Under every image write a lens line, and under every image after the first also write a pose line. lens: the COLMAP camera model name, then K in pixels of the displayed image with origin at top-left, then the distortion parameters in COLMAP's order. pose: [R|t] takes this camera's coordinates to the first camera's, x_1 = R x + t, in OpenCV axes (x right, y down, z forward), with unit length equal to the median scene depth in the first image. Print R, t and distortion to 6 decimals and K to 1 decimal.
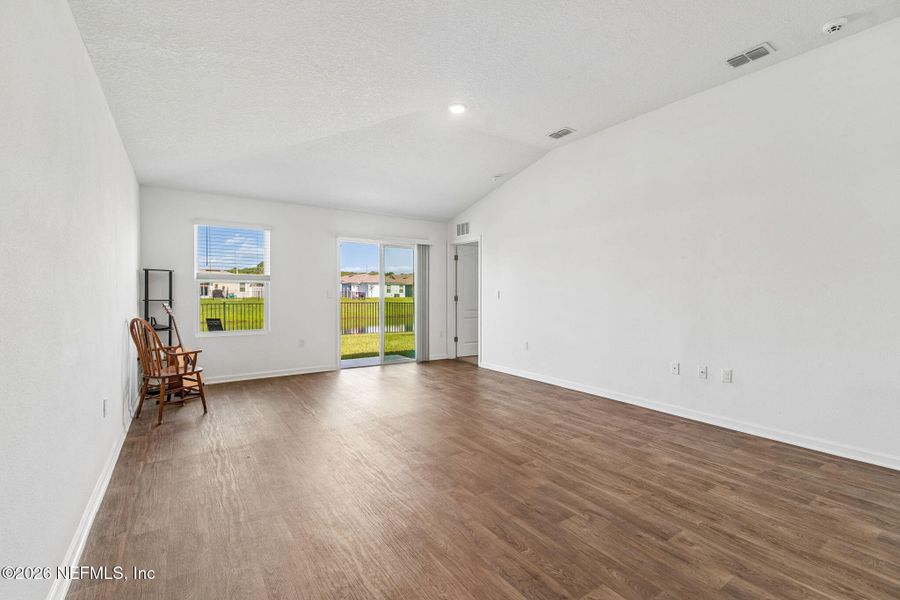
lens RADIAL K [[402.8, 0, 449.4], [0, 402.8, 299.3], [0, 0, 1]] dist [0.004992, -0.003269]
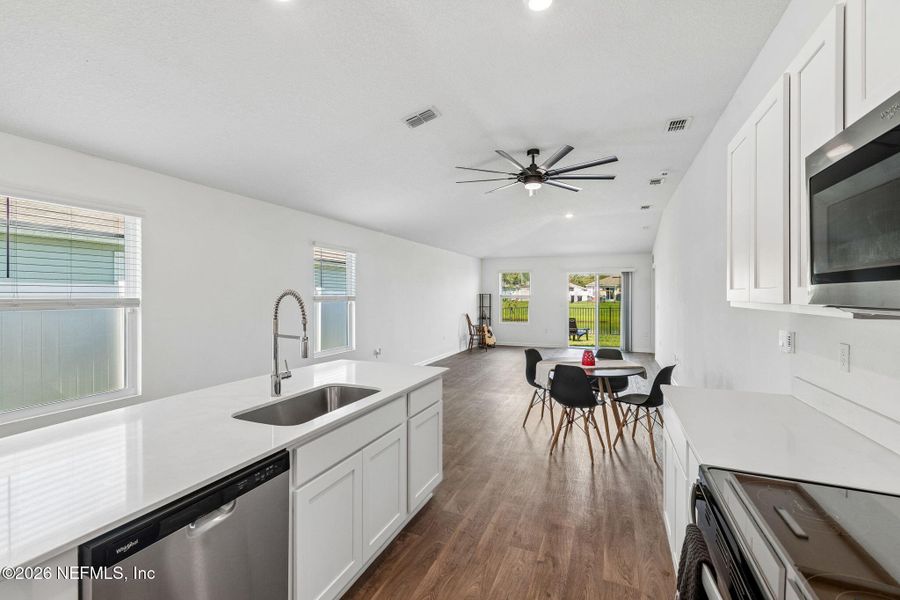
lens RADIAL K [[402.8, 0, 443.7], [0, 402.8, 296.1], [0, 0, 1]] dist [0.004992, -0.003269]
pose [[0.539345, 0.001126, -0.842084, 1.020891], [-0.012306, 0.999903, -0.006544, -0.036682], [0.841995, 0.013892, 0.539306, -0.443896]]
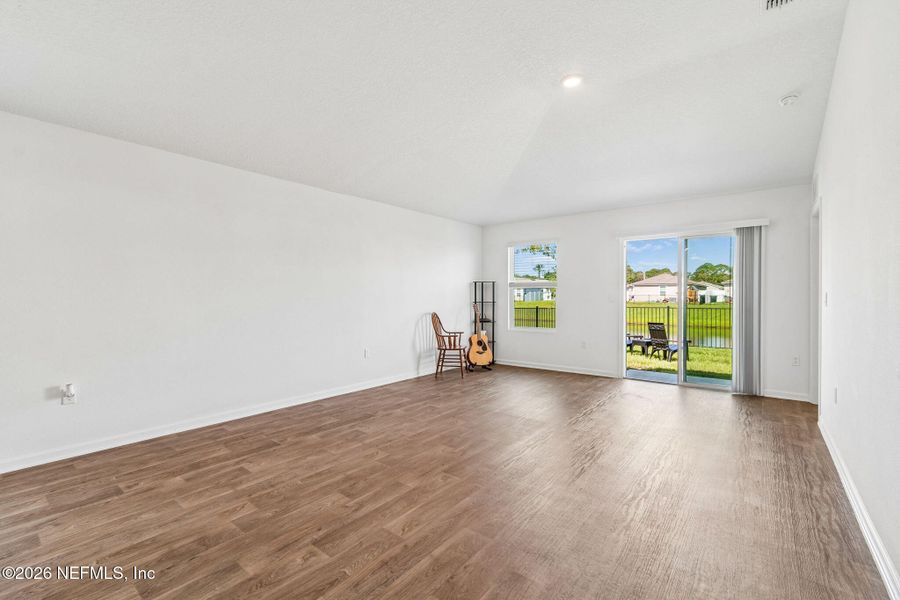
lens RADIAL K [[402.8, 0, 440.9], [0, 402.8, 304.1], [0, 0, 1]] dist [0.004992, -0.003269]
pose [[0.280179, 0.014892, -0.959832, 0.573794], [-0.014303, 0.999833, 0.011338, -0.004239], [0.959841, 0.010552, 0.280345, 0.371208]]
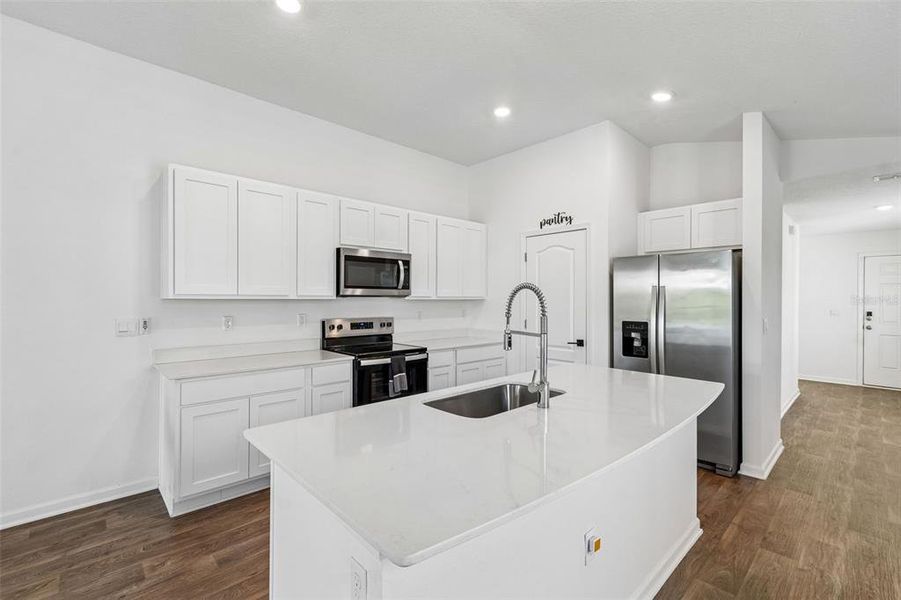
lens RADIAL K [[403.2, 0, 456.6], [0, 403.2, 301.2], [0, 0, 1]] dist [0.004992, -0.003269]
pose [[-0.184641, -0.006787, 0.982783, 0.258059], [0.011173, 0.999897, 0.009005, -0.029574], [-0.982742, 0.012643, -0.184547, -0.228695]]
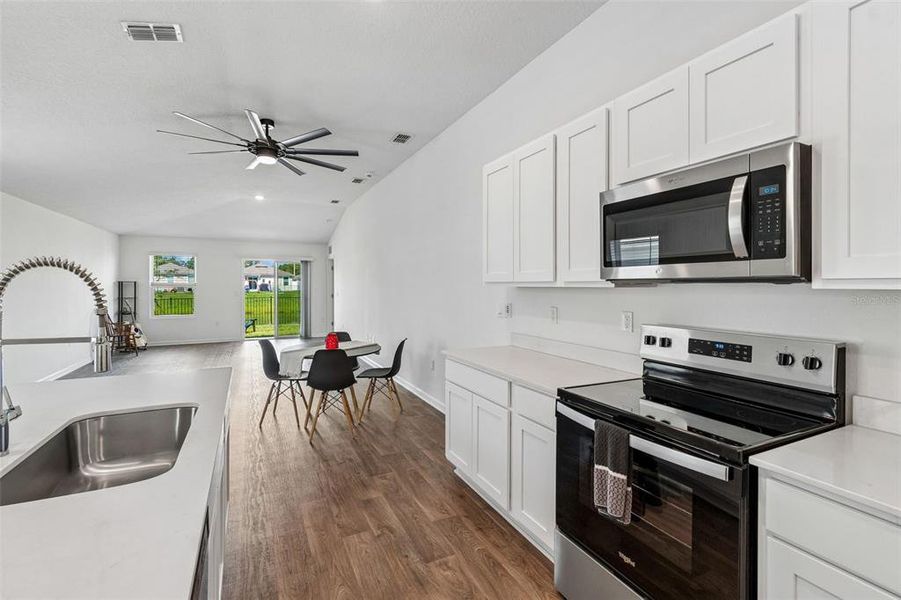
lens RADIAL K [[403.2, 0, 451.6], [0, 403.2, 287.2], [0, 0, 1]] dist [0.004992, -0.003269]
pose [[0.990994, -0.000492, -0.133902, 0.861296], [-0.000886, 0.999947, -0.010233, -0.025430], [0.133900, 0.010259, 0.990942, -0.545950]]
